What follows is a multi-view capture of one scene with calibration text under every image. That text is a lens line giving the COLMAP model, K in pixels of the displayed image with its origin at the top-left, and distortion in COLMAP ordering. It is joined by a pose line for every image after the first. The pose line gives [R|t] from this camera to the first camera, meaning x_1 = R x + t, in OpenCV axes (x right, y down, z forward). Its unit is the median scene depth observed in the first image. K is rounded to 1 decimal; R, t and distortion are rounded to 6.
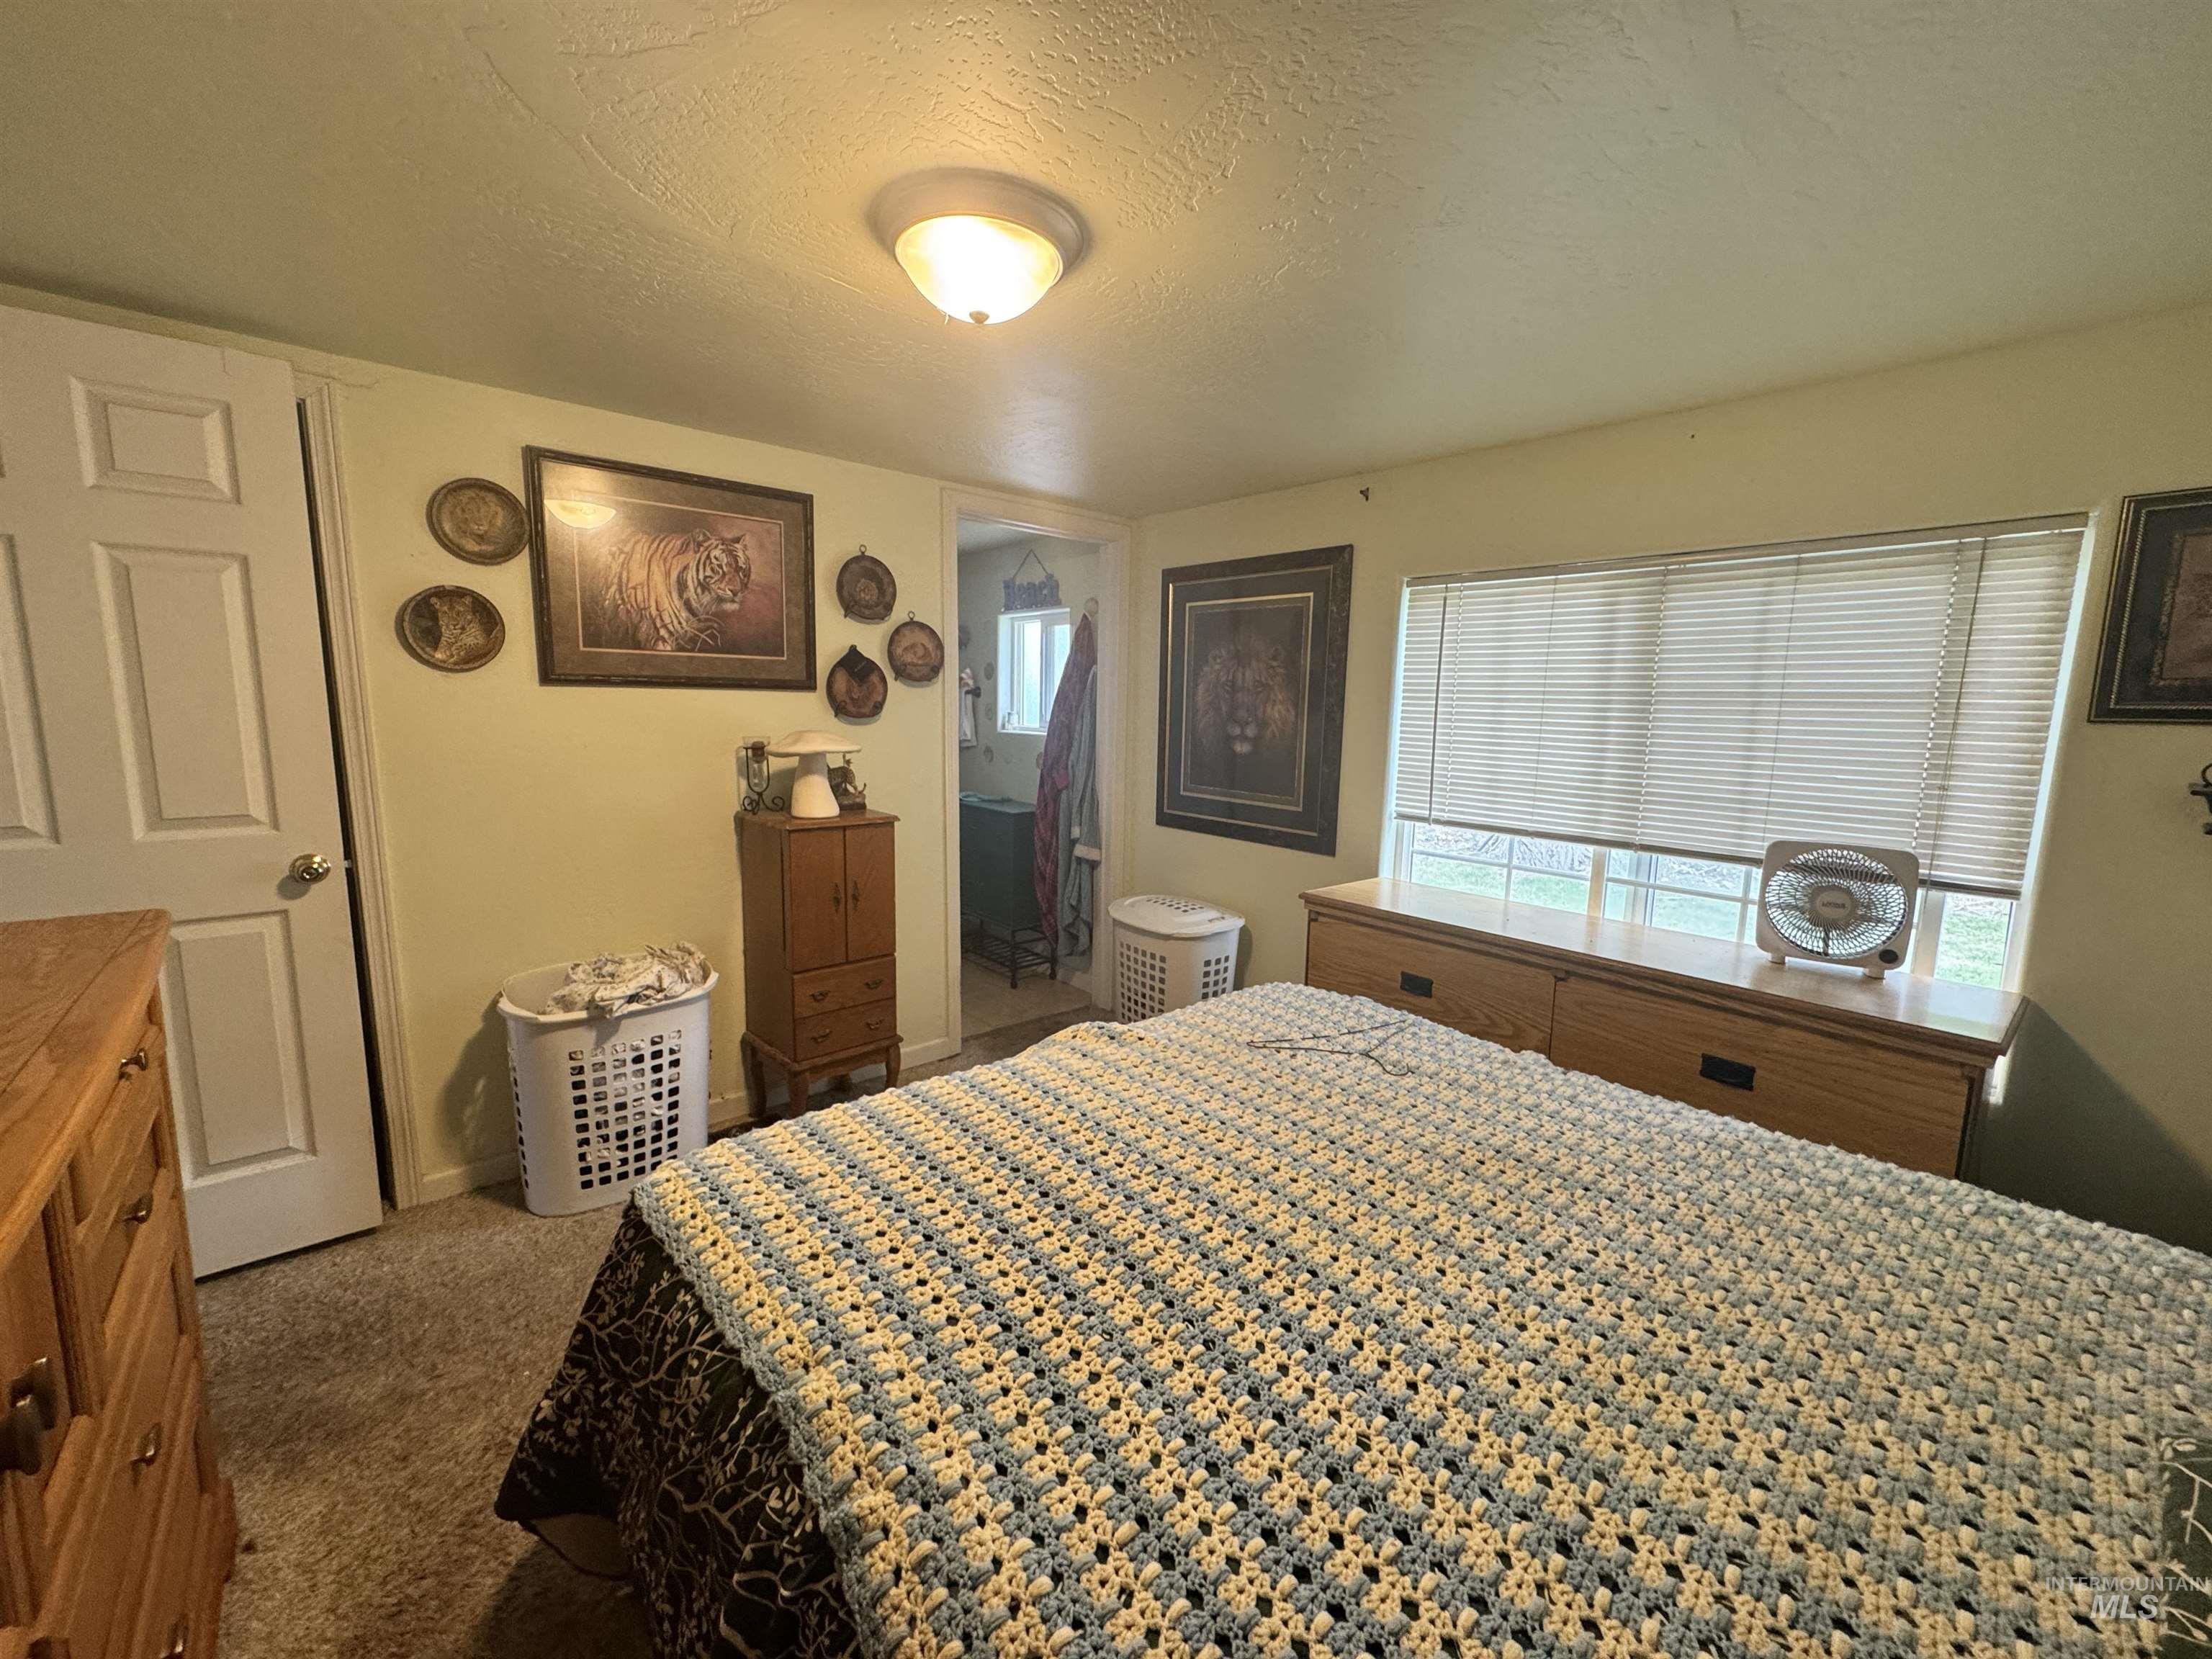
lens RADIAL K [[882.1, 0, 1100.5], [0, 882.1, 825.9], [0, 0, 1]] dist [-0.002439, 0.000857]
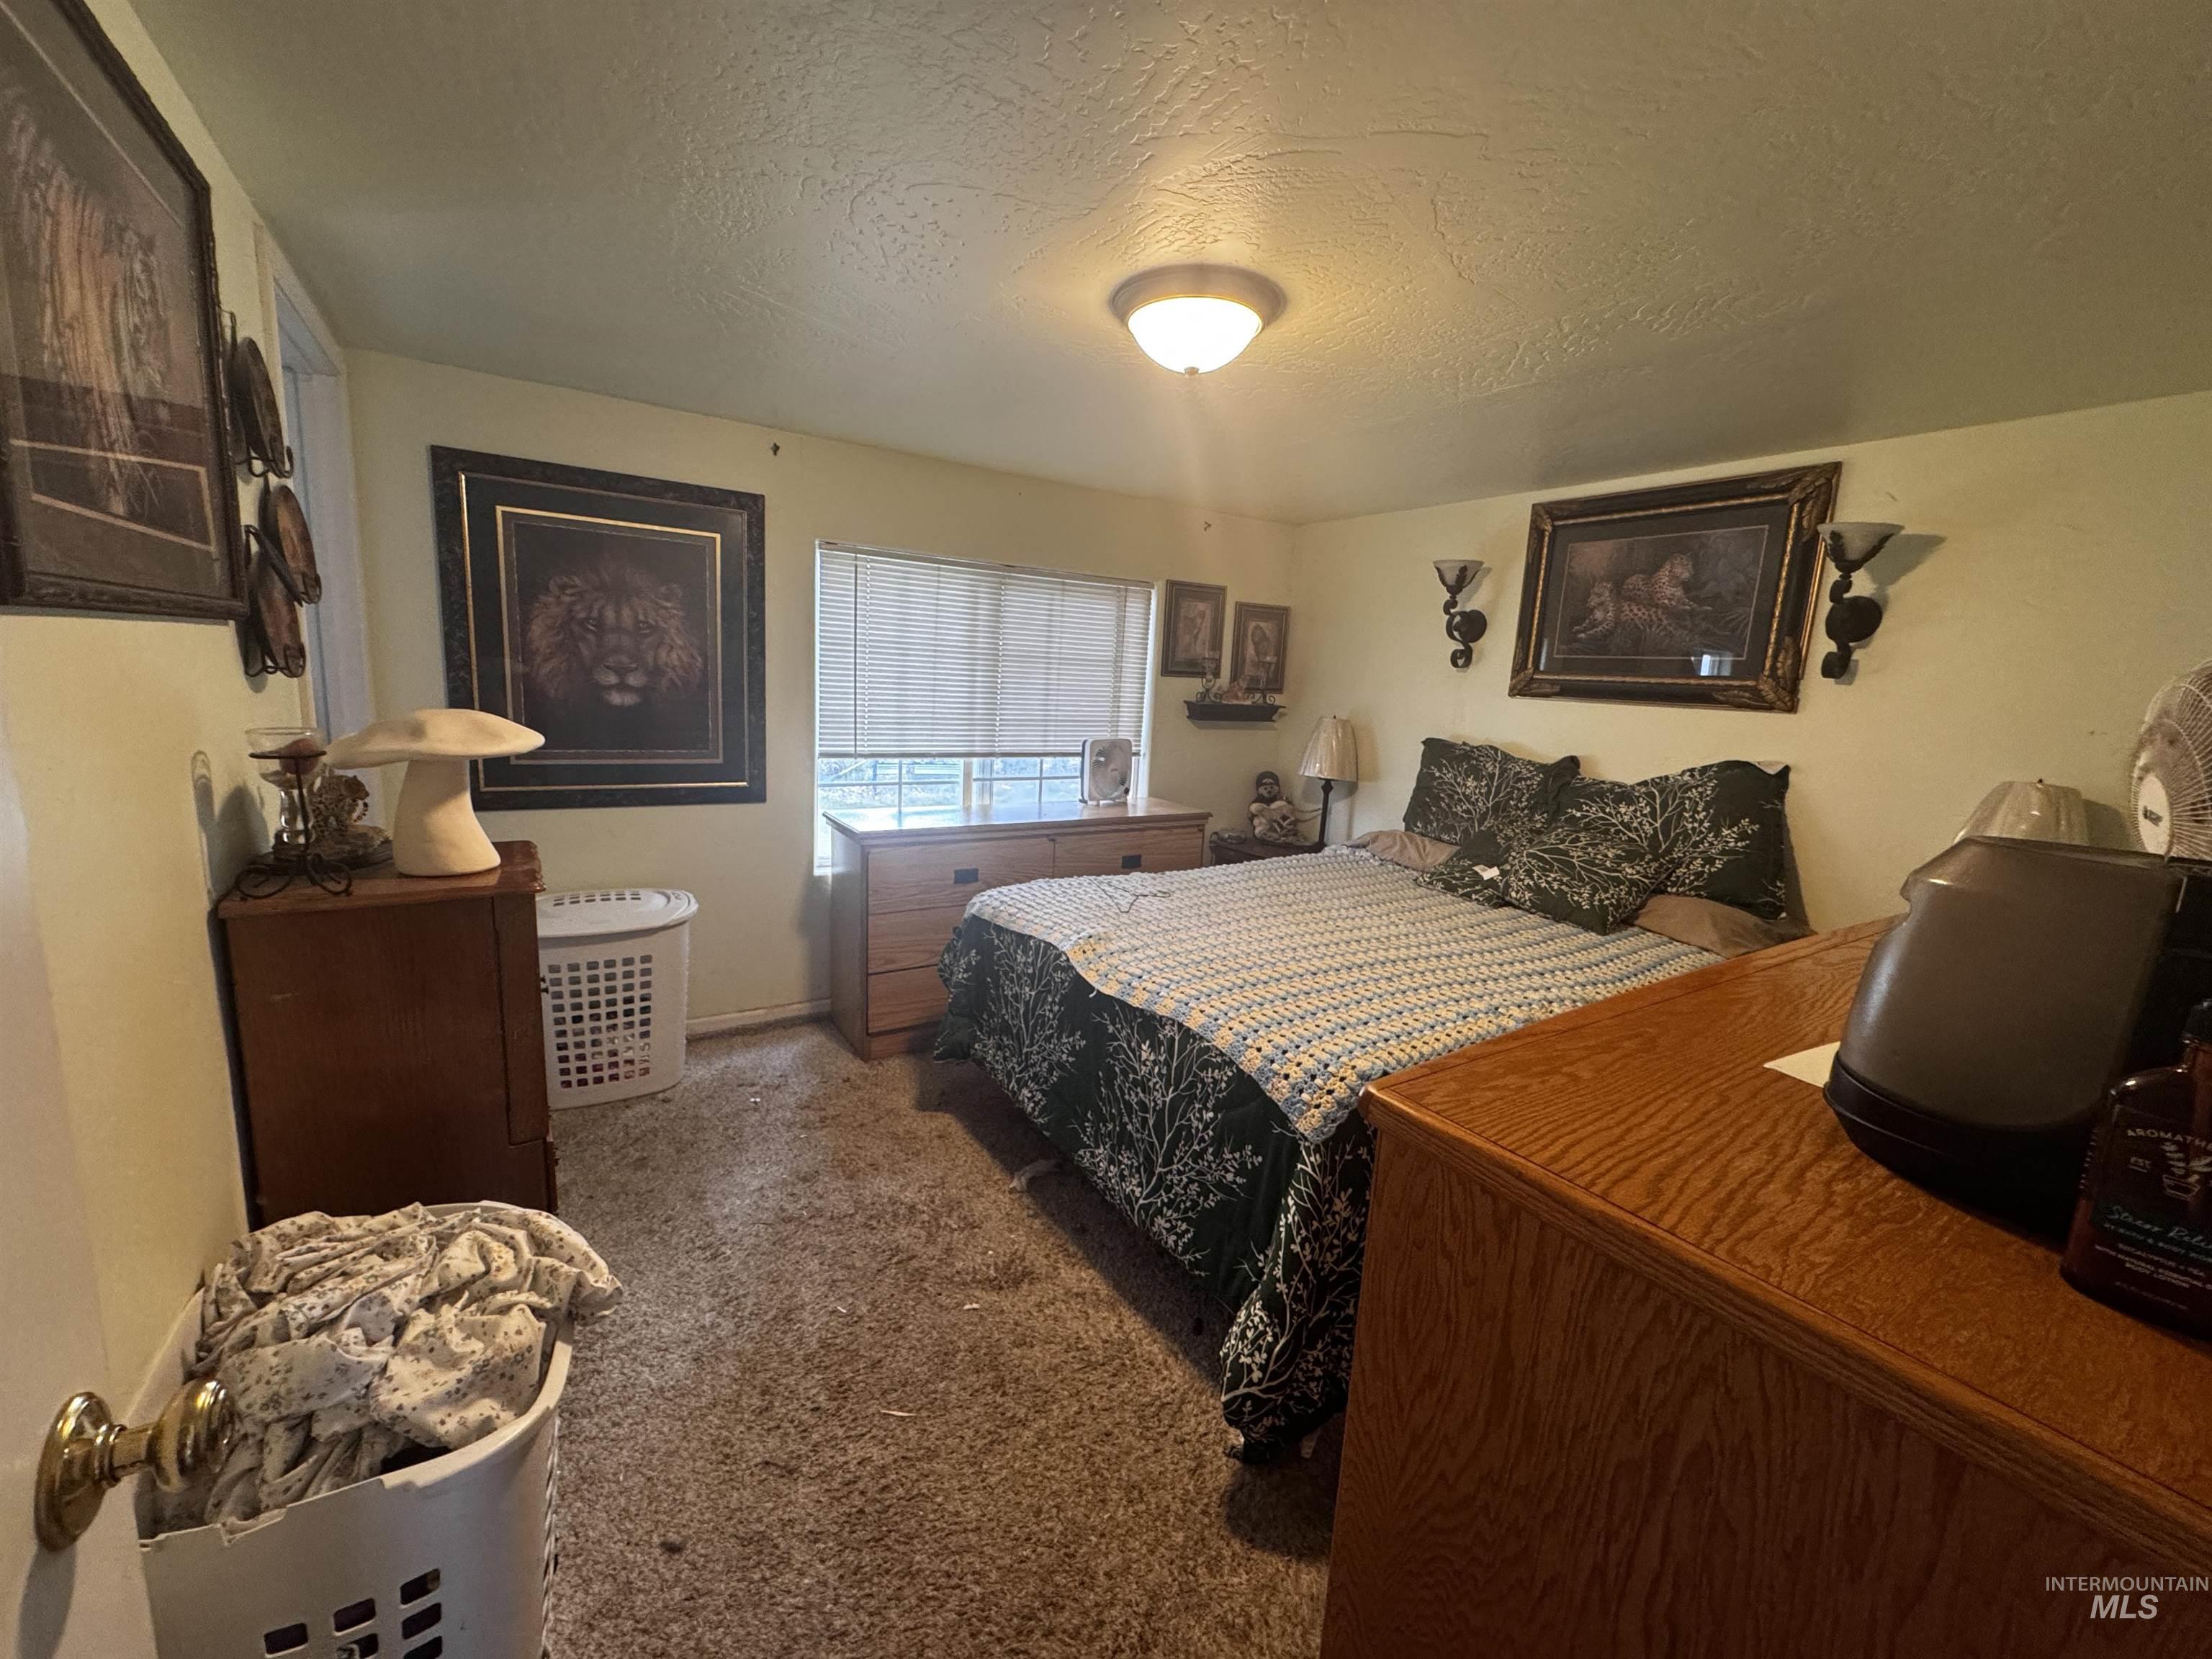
lens RADIAL K [[882.1, 0, 1101.4], [0, 882.1, 823.5], [0, 0, 1]] dist [-0.002439, 0.000857]
pose [[0.125921, -0.183161, 0.974985, -0.762264], [0.090320, 0.980843, 0.172596, -0.091224], [-0.987920, 0.066328, 0.140052, 0.516187]]
